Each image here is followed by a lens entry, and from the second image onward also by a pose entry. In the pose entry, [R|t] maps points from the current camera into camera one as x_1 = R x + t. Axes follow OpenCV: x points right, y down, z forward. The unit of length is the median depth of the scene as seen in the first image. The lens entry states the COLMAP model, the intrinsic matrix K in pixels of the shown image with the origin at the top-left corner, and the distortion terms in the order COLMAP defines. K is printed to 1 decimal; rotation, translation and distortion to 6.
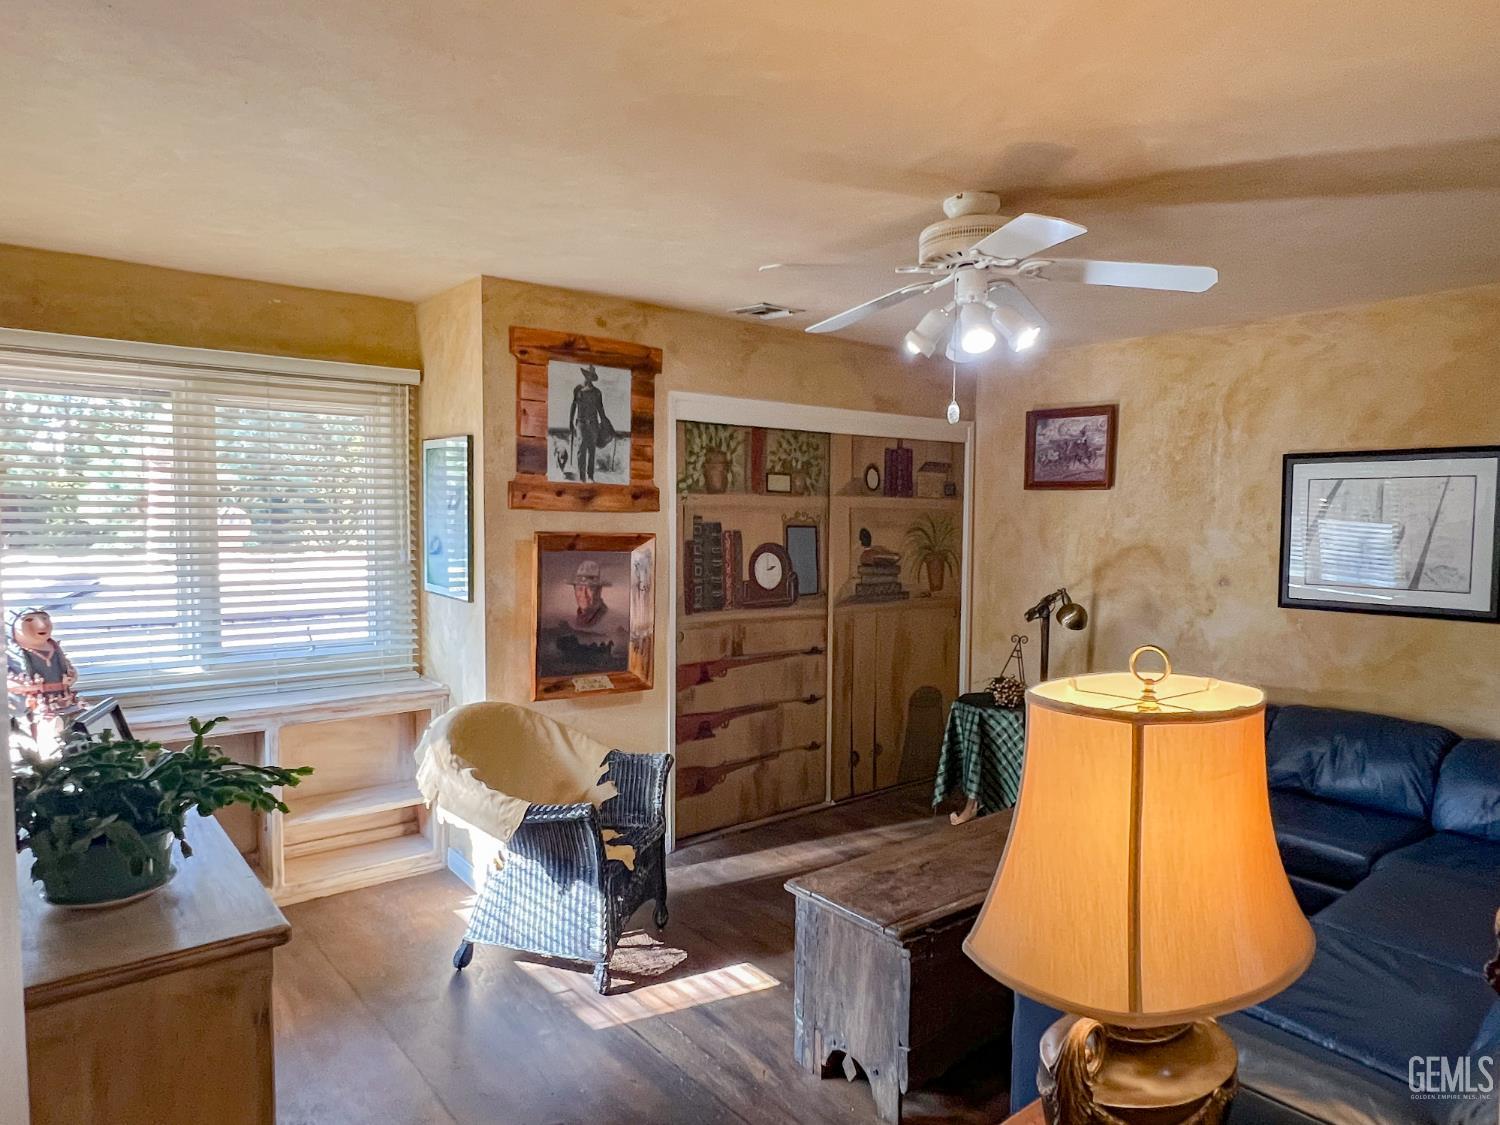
lens RADIAL K [[939.7, 0, 737.6], [0, 939.7, 562.2], [0, 0, 1]] dist [0.017255, 0.001672]
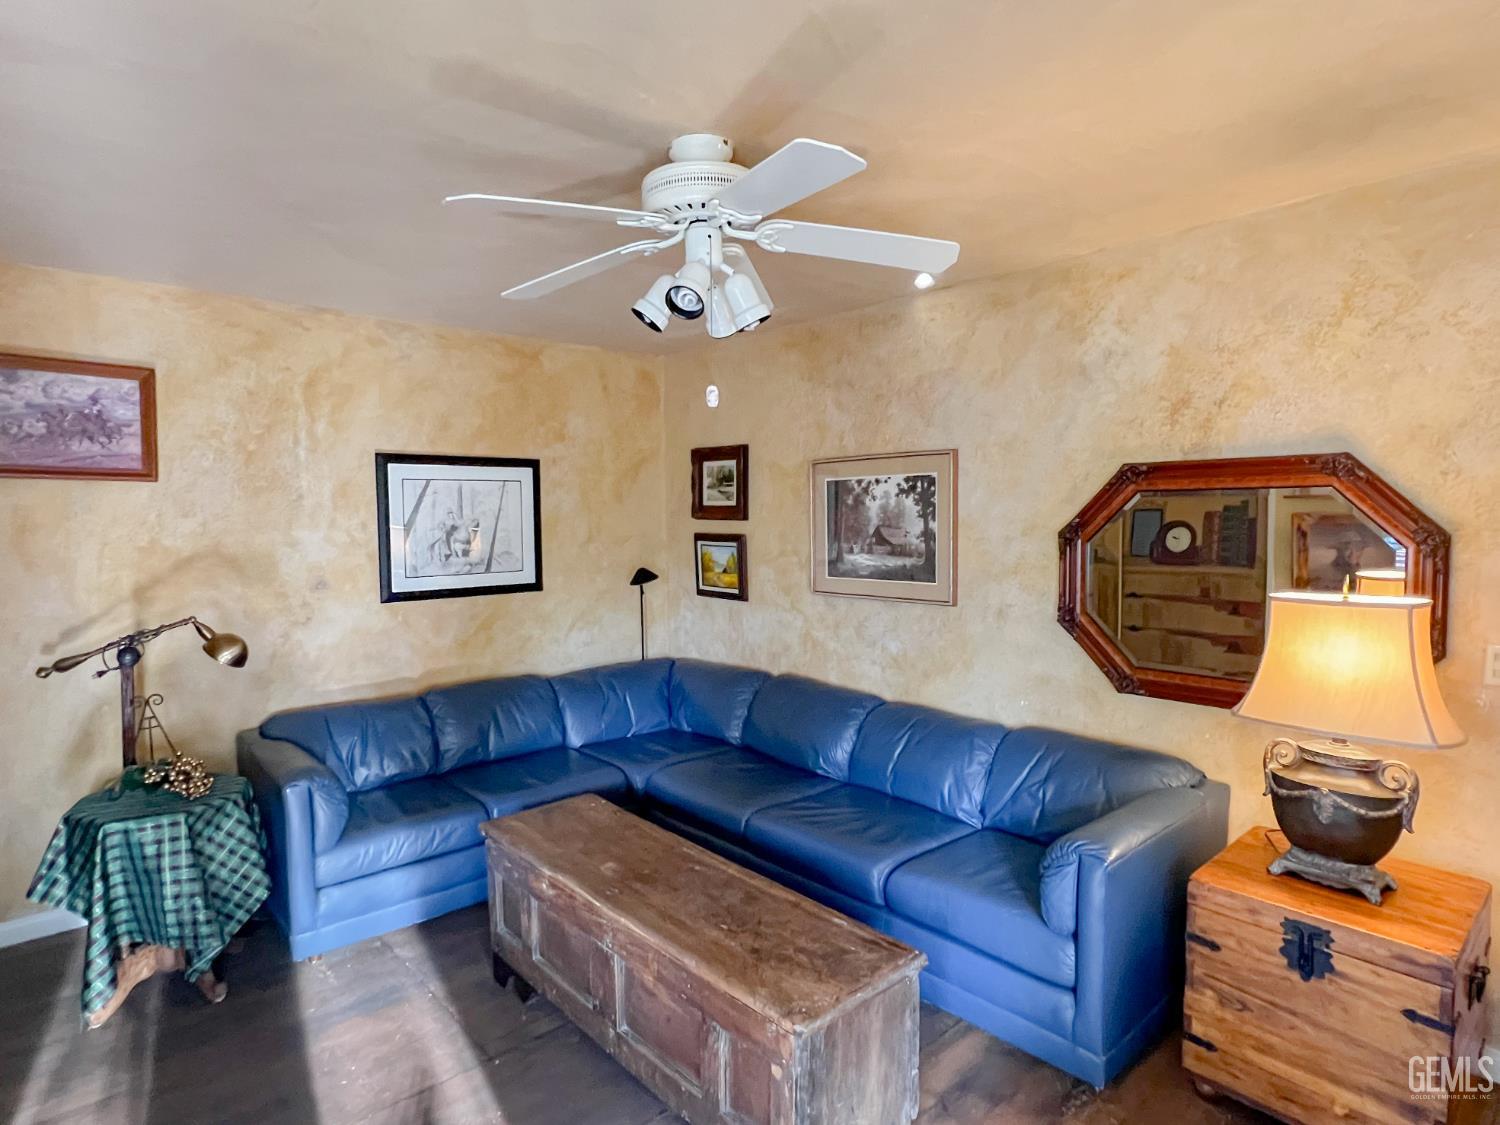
lens RADIAL K [[841.8, 0, 735.7], [0, 841.8, 561.1], [0, 0, 1]] dist [-0.001458, 0.000864]
pose [[-0.059751, -0.067855, 0.995904, -0.328389], [0.058374, 0.995742, 0.071346, -0.037655], [-0.996505, 0.062398, -0.055536, 0.624851]]
